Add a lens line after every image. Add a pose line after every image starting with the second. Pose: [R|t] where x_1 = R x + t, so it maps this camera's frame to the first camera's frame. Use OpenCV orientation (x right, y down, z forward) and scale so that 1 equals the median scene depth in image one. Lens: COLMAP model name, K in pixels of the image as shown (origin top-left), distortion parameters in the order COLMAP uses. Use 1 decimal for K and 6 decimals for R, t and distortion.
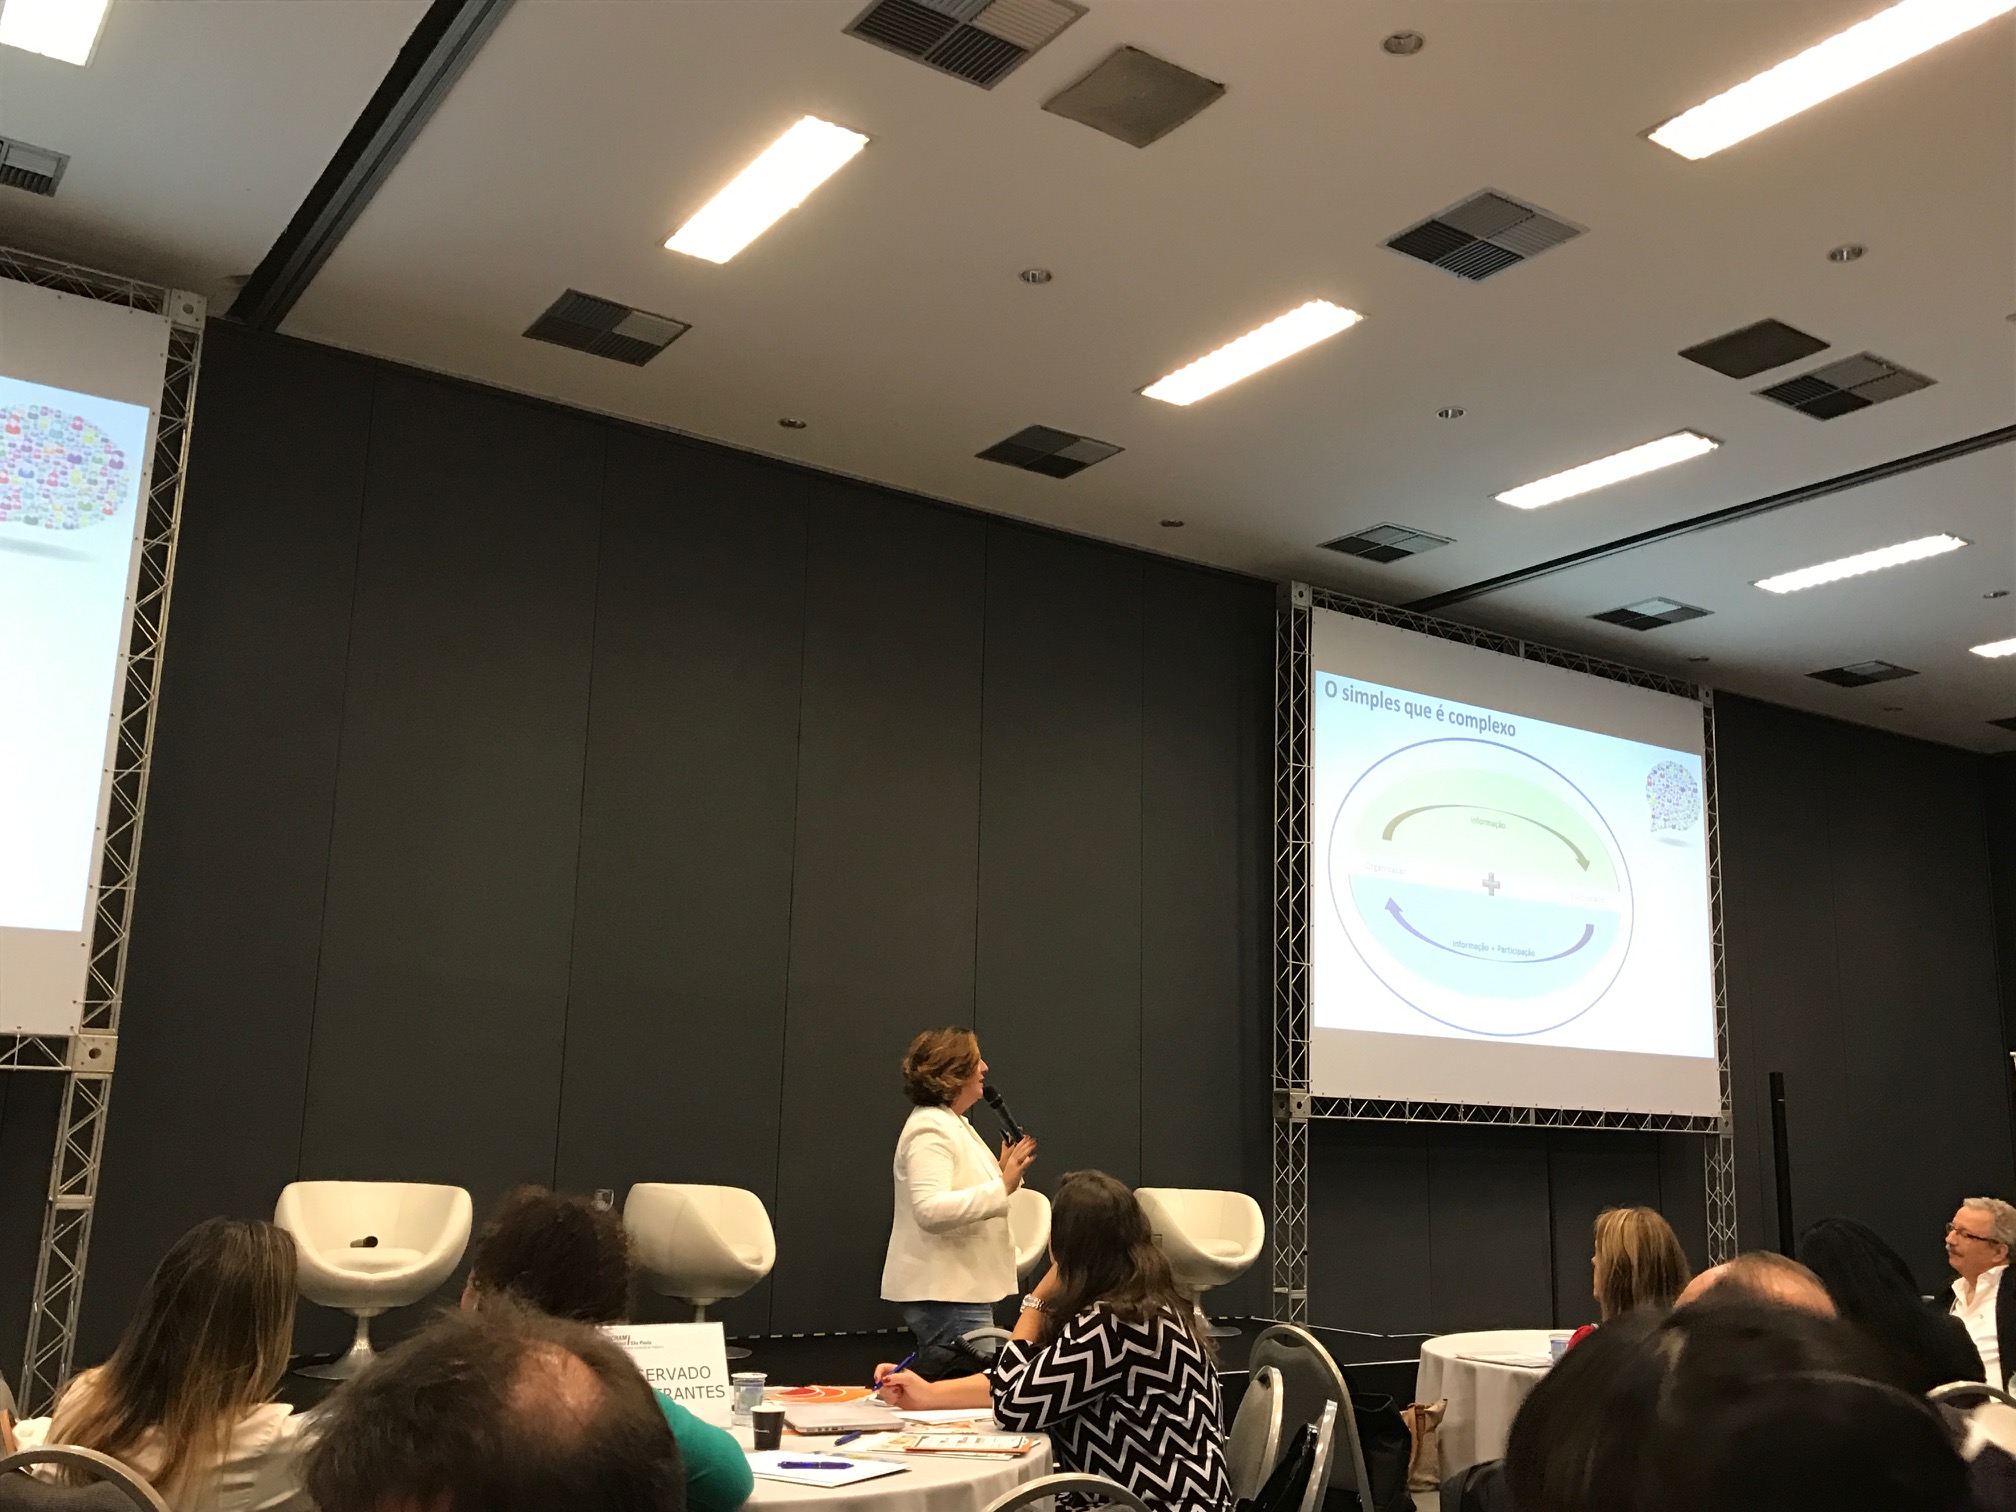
lens RADIAL K [[1893.3, 0, 1020.2], [0, 1893.3, 751.1], [0, 0, 1]] dist [0.022457, 0.000000]
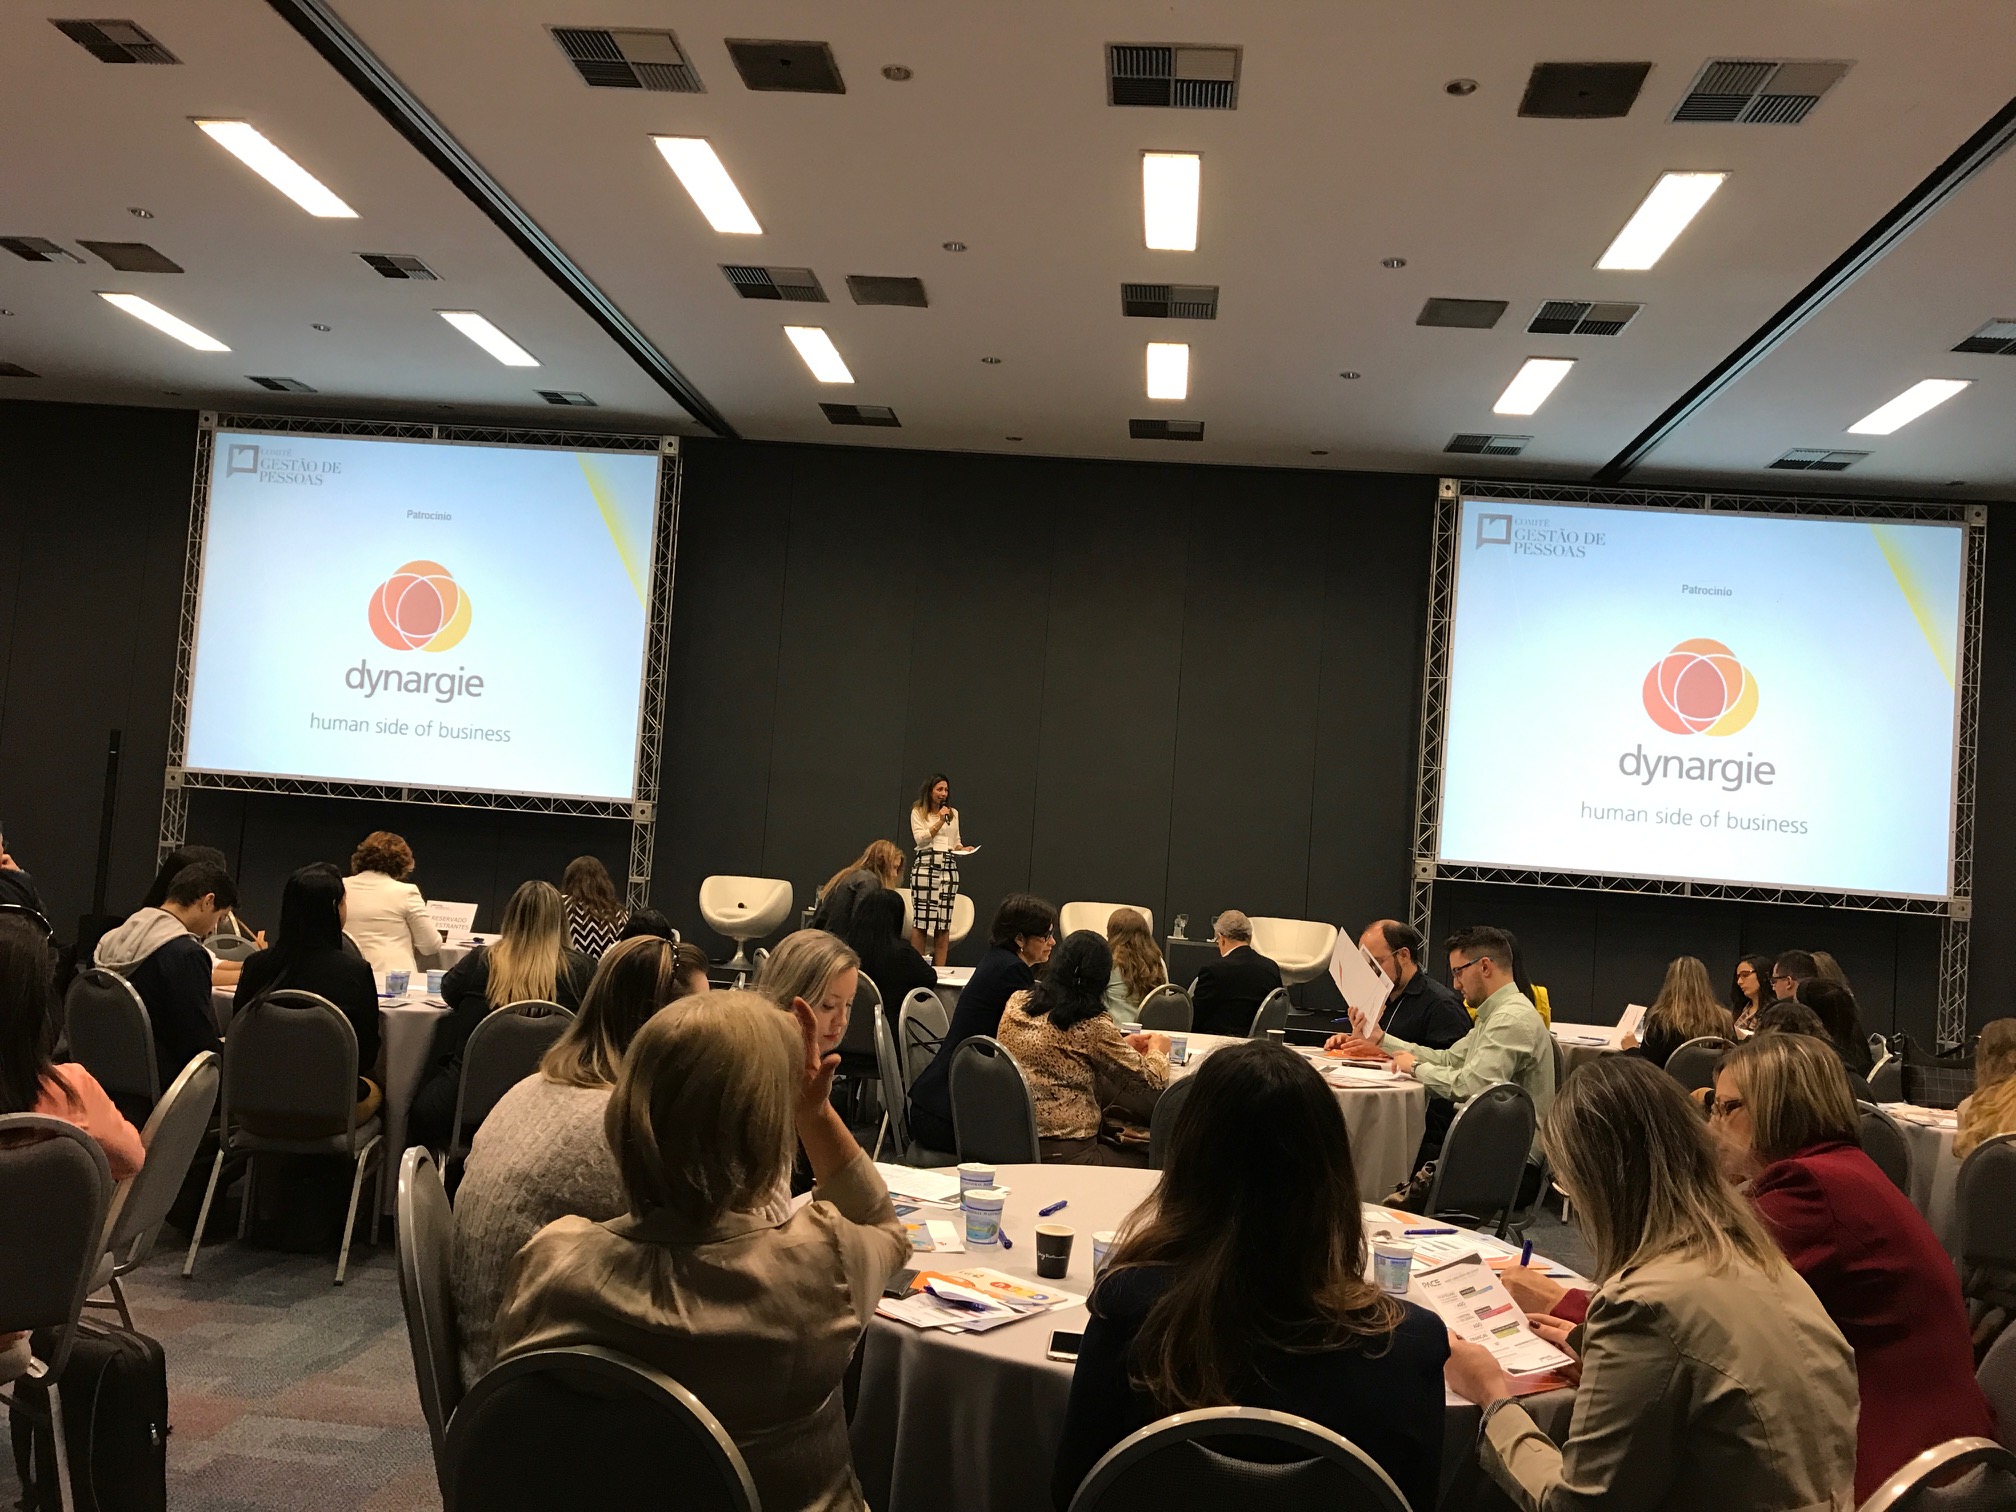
lens RADIAL K [[1667.9, 0, 956.8], [0, 1667.9, 762.1], [0, 0, 1]] dist [0.027704, -0.021910]
pose [[0.762049, -0.008489, -0.647464, 0.673390], [0.075847, 0.994201, 0.076236, -0.008547], [0.643062, -0.107204, 0.758273, -0.126503]]
